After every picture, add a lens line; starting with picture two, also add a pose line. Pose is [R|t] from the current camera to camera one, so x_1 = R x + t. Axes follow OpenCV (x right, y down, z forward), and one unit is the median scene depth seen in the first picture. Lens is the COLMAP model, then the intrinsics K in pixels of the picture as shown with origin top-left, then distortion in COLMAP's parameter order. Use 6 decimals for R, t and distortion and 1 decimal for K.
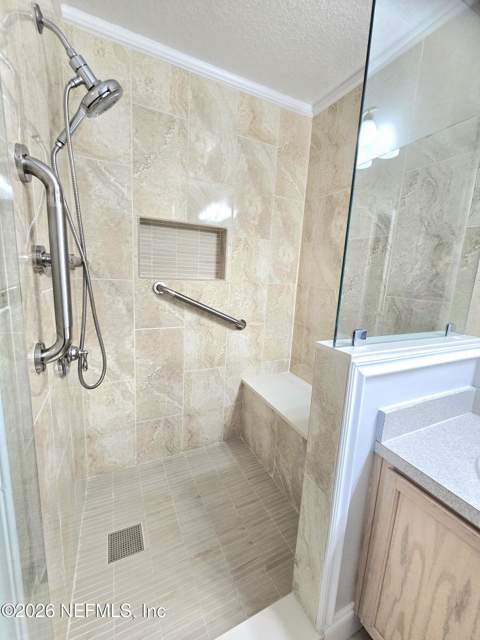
lens RADIAL K [[263.3, 0, 240.1], [0, 263.3, 319.4], [0, 0, 1]] dist [-0.003797, 0.000596]
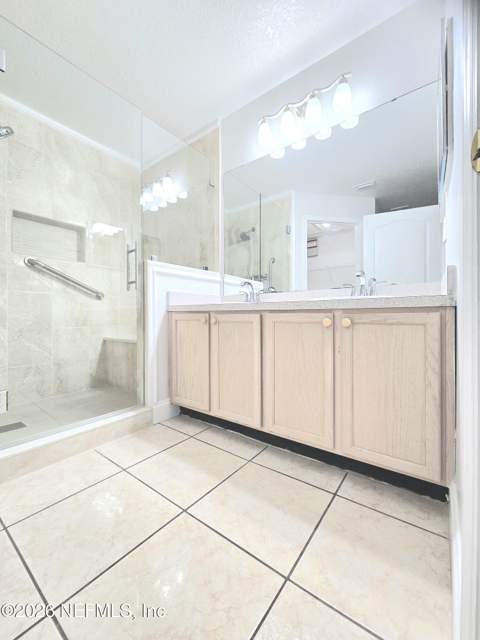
lens RADIAL K [[263.3, 0, 240.7], [0, 263.3, 318.4], [0, 0, 1]] dist [-0.003797, 0.000596]
pose [[0.887474, -0.055345, 0.457522, 0.021138], [0.128607, 0.983065, -0.130547, 0.438684], [-0.442549, 0.174698, 0.879563, -0.565355]]
